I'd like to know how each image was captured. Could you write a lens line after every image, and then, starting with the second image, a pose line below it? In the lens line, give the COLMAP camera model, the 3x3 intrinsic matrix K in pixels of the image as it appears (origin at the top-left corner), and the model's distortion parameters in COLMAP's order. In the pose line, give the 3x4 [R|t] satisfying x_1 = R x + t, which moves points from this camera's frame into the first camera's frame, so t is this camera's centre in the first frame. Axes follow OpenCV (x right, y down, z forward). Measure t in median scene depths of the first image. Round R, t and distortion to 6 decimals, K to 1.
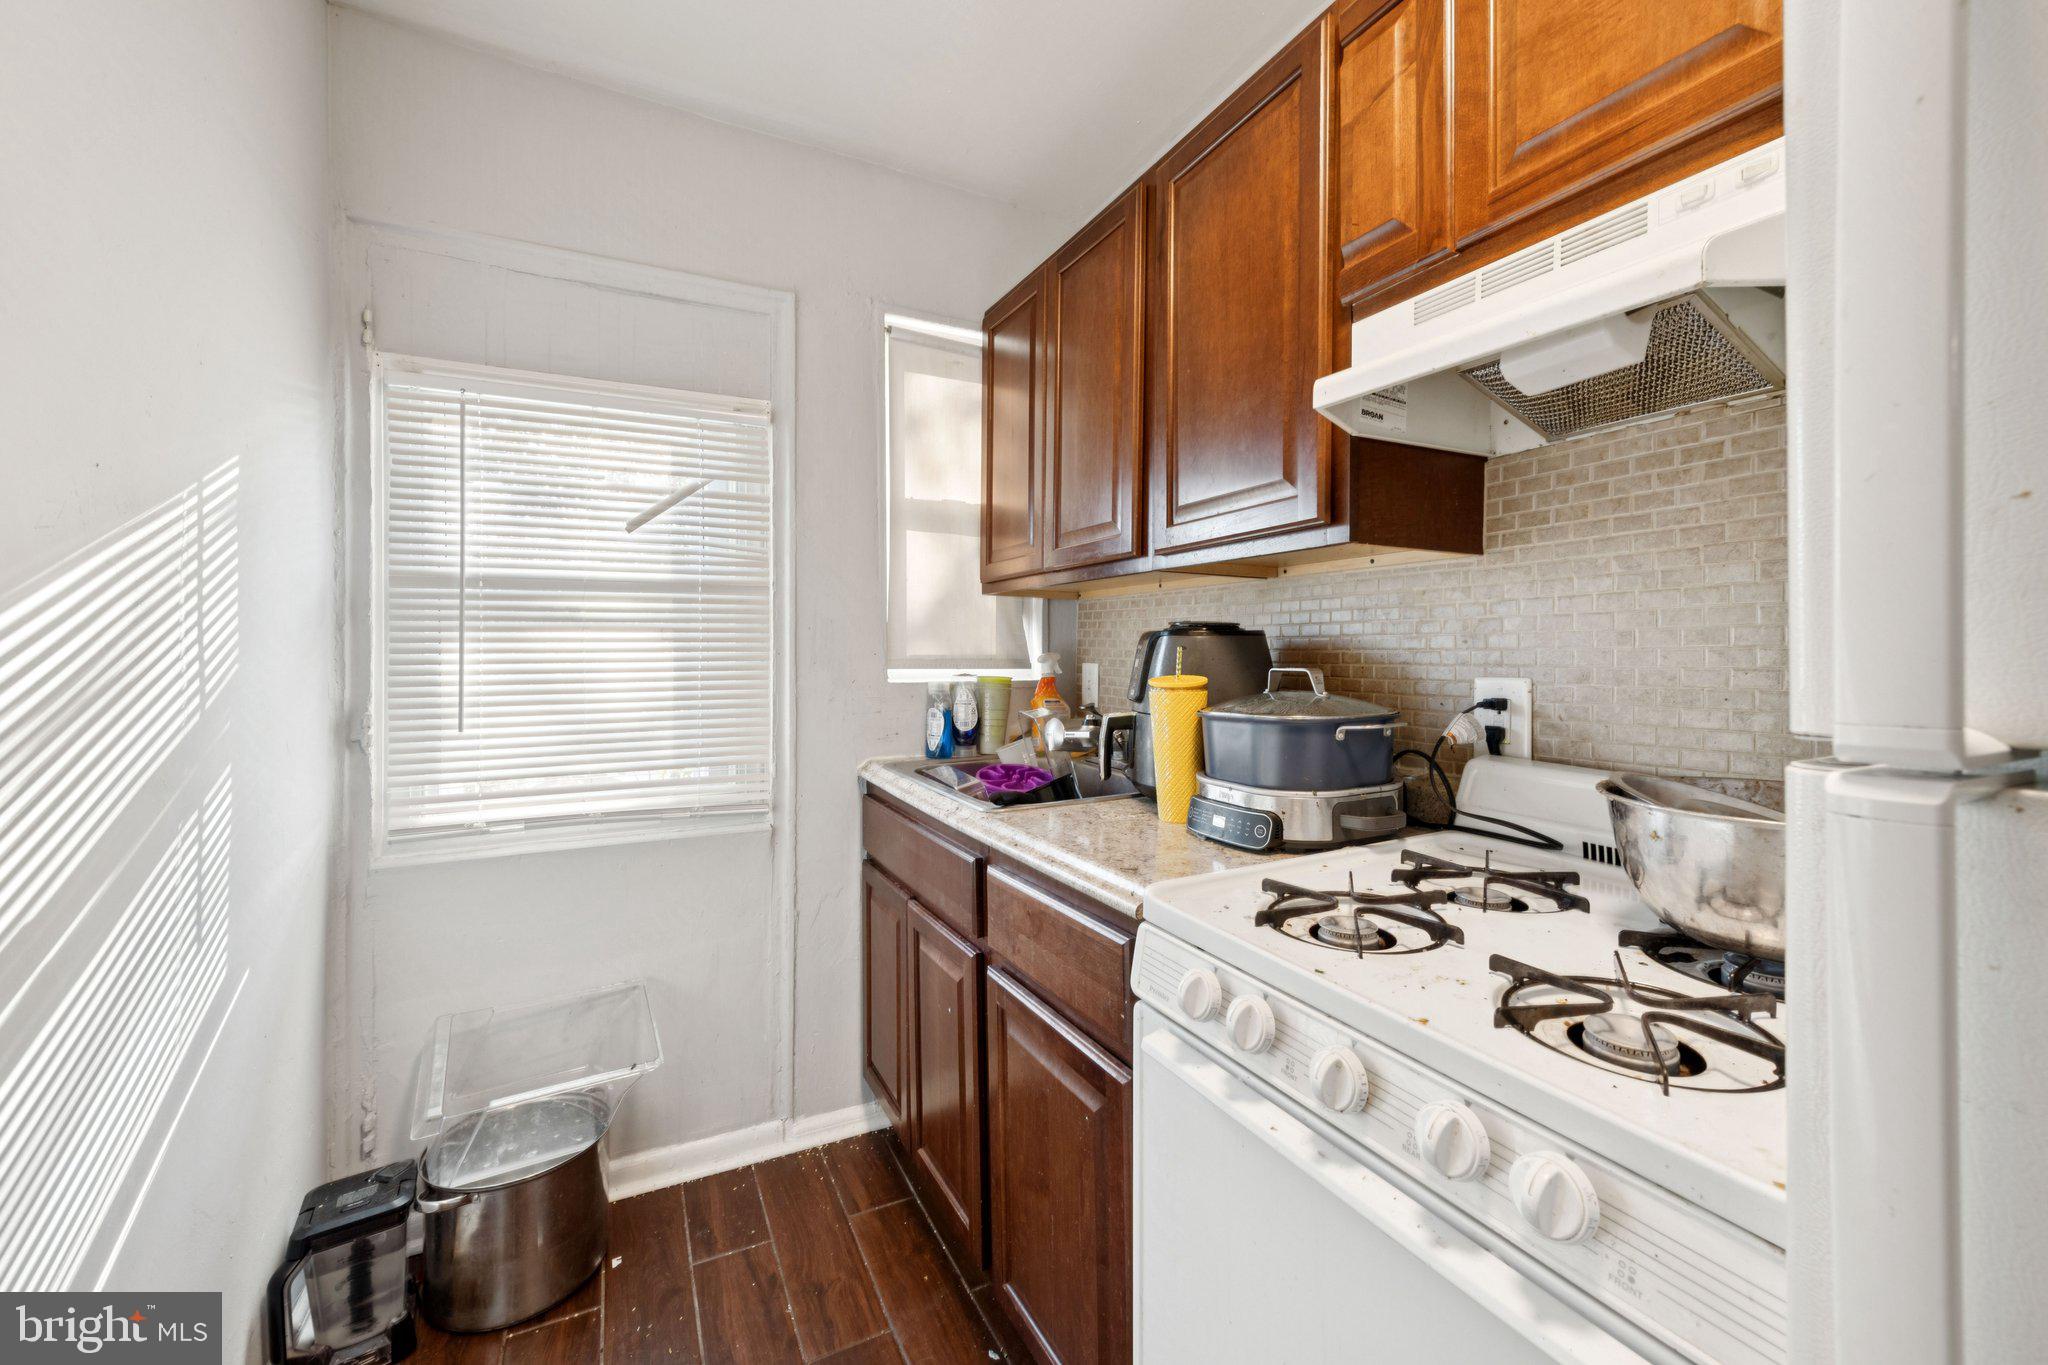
lens RADIAL K [[813.5, 0, 1021.8], [0, 813.5, 664.3], [0, 0, 1]] dist [0.001603, -0.001637]
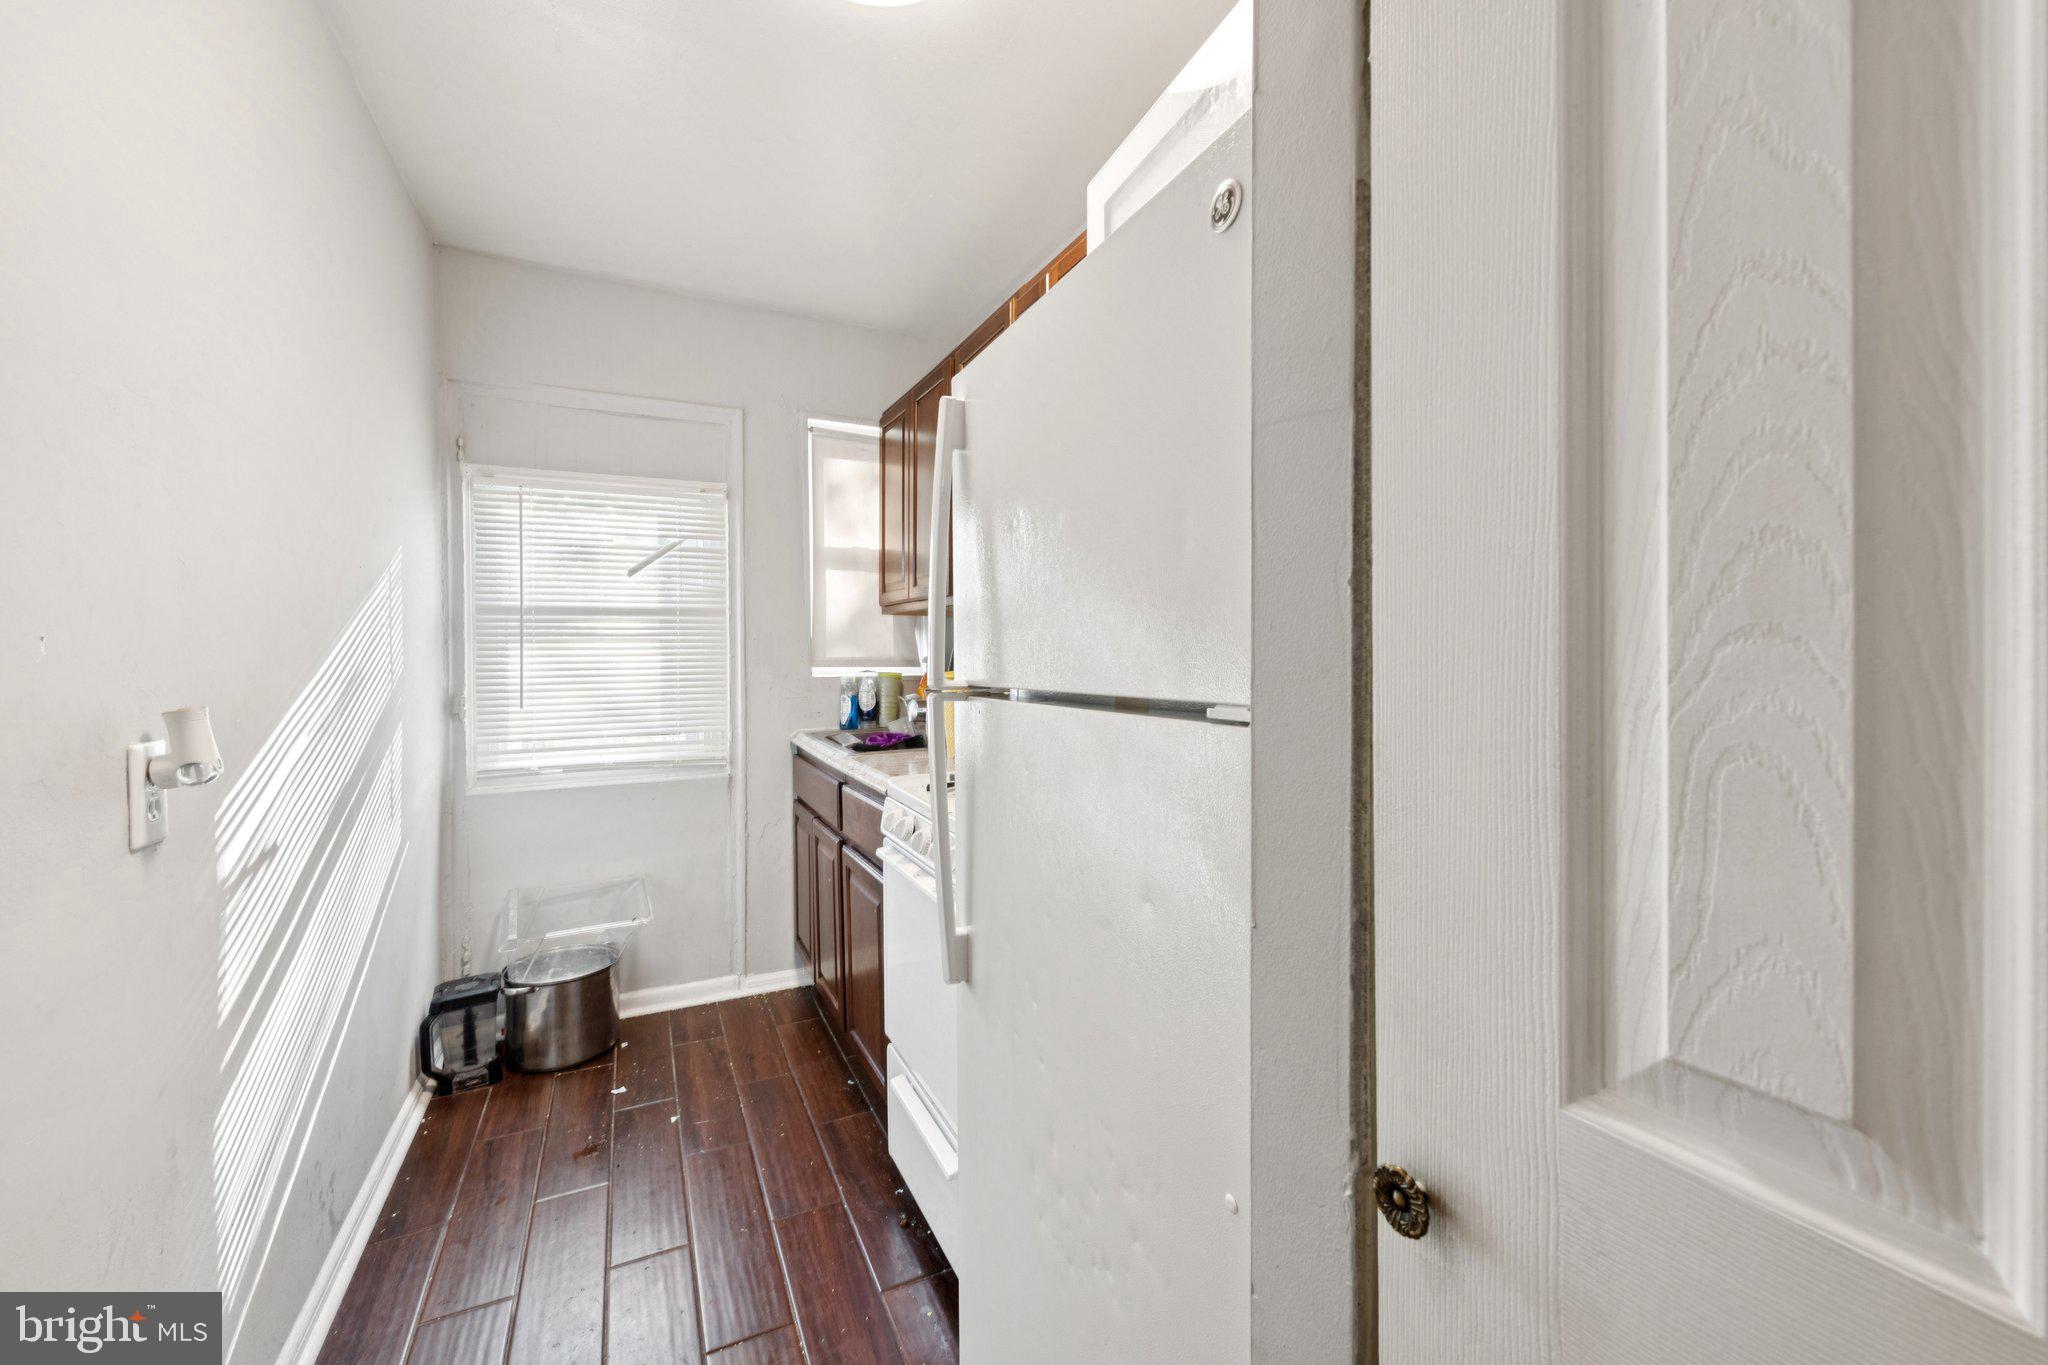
lens RADIAL K [[813.5, 0, 1027.7], [0, 813.5, 673.7], [0, 0, 1]] dist [0.001603, -0.001637]
pose [[0.999924, -0.002318, -0.012101, 0.277252], [0.002471, 0.999918, 0.012577, 0.000080], [0.012071, -0.012606, 0.999848, -0.508755]]
